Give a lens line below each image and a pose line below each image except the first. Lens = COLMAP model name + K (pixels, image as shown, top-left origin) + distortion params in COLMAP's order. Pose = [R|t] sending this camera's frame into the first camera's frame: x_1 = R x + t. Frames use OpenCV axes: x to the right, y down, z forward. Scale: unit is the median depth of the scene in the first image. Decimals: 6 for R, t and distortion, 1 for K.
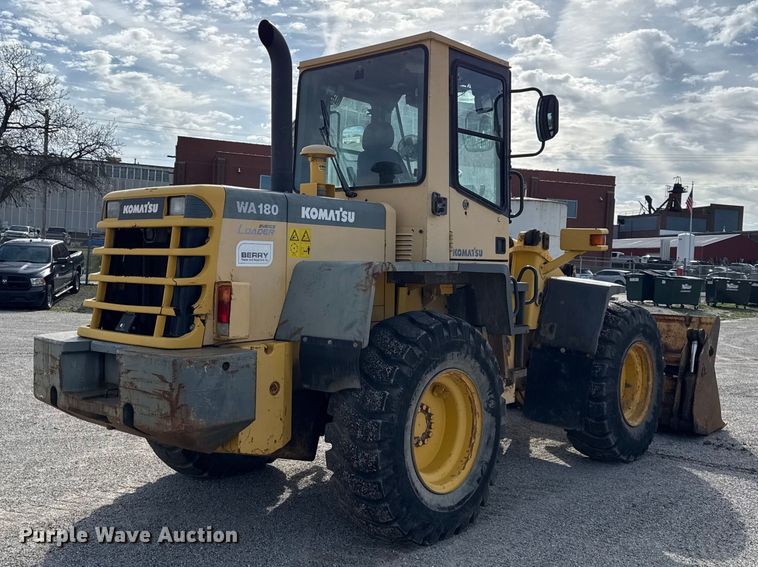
lens RADIAL K [[782.6, 0, 379.0], [0, 782.6, 283.5], [0, 0, 1]] dist [0.097298, -0.162413]
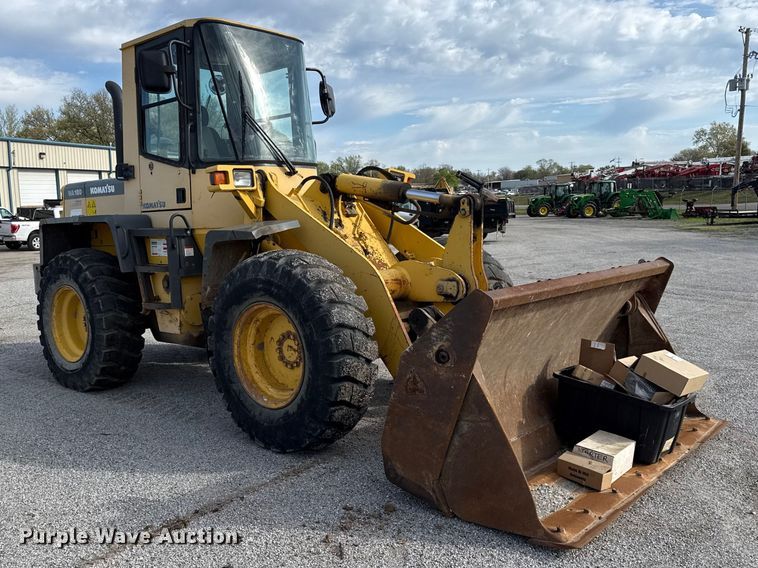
lens RADIAL K [[698.2, 0, 327.3], [0, 698.2, 320.2], [0, 0, 1]] dist [0.016990, -0.019255]
pose [[-0.047221, 0.123489, -0.991222, 0.112032], [0.006785, 0.992346, 0.123305, 0.000650], [0.998861, -0.000903, -0.047698, 0.121352]]
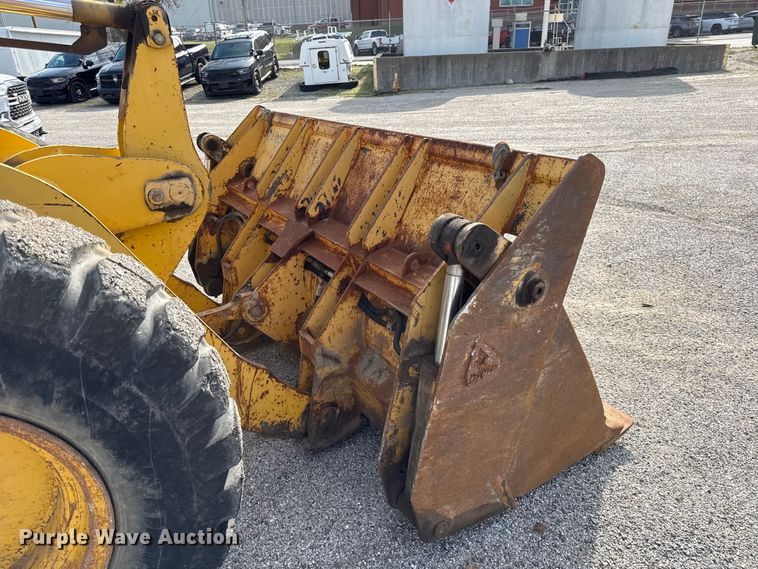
lens RADIAL K [[531.3, 0, 371.2], [0, 531.3, 286.3], [0, 0, 1]] dist [0.110329, -0.145674]
pose [[0.952317, 0.042048, -0.302198, 0.054479], [0.081339, 0.919626, 0.384281, 0.000517], [0.294067, -0.390538, 0.872356, 0.104287]]
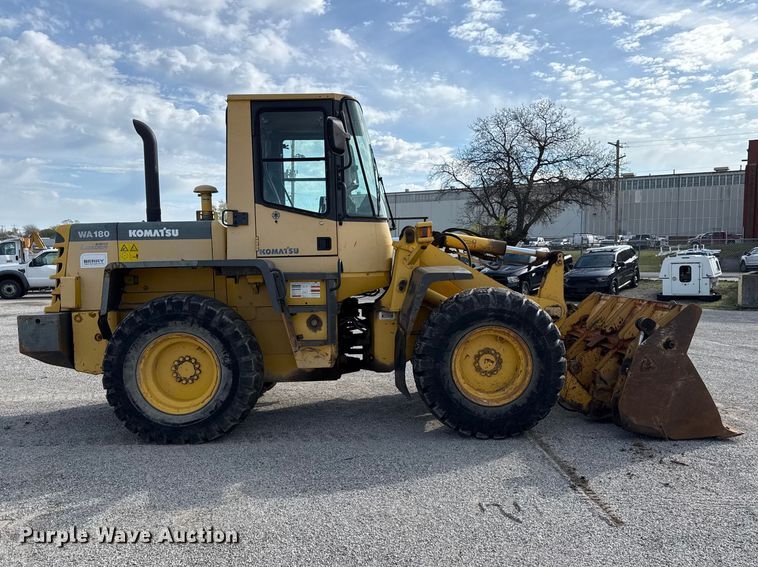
lens RADIAL K [[643.5, 0, 382.8], [0, 643.5, 309.5], [0, 0, 1]] dist [0.079639, -0.080987]
pose [[0.659552, 0.017800, -0.751449, 0.096484], [0.014749, 0.999221, 0.036614, 0.002031], [0.751515, -0.035232, 0.658775, 0.037038]]
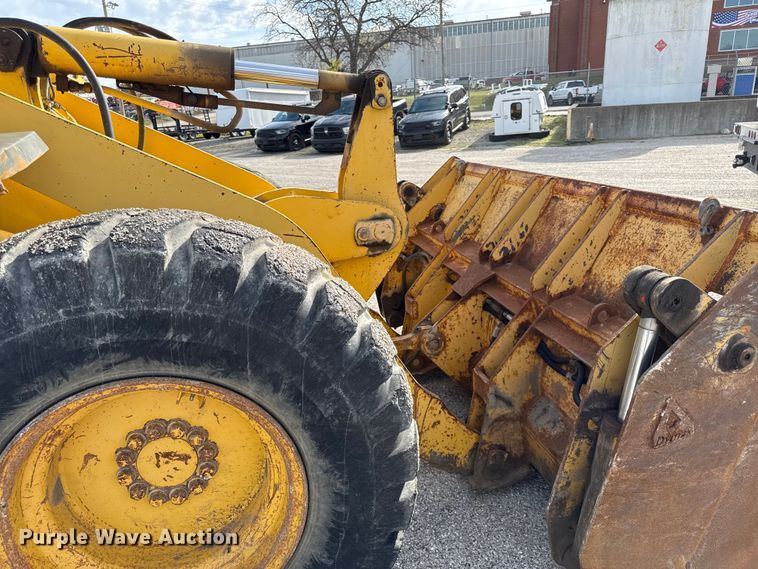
lens RADIAL K [[534.0, 0, 376.8], [0, 534.0, 280.8], [0, 0, 1]] dist [0.079305, -0.105951]
pose [[0.810024, 0.090151, -0.579425, 0.054687], [0.087504, 0.958465, 0.271455, 0.000147], [0.579831, -0.270587, 0.768491, 0.102155]]
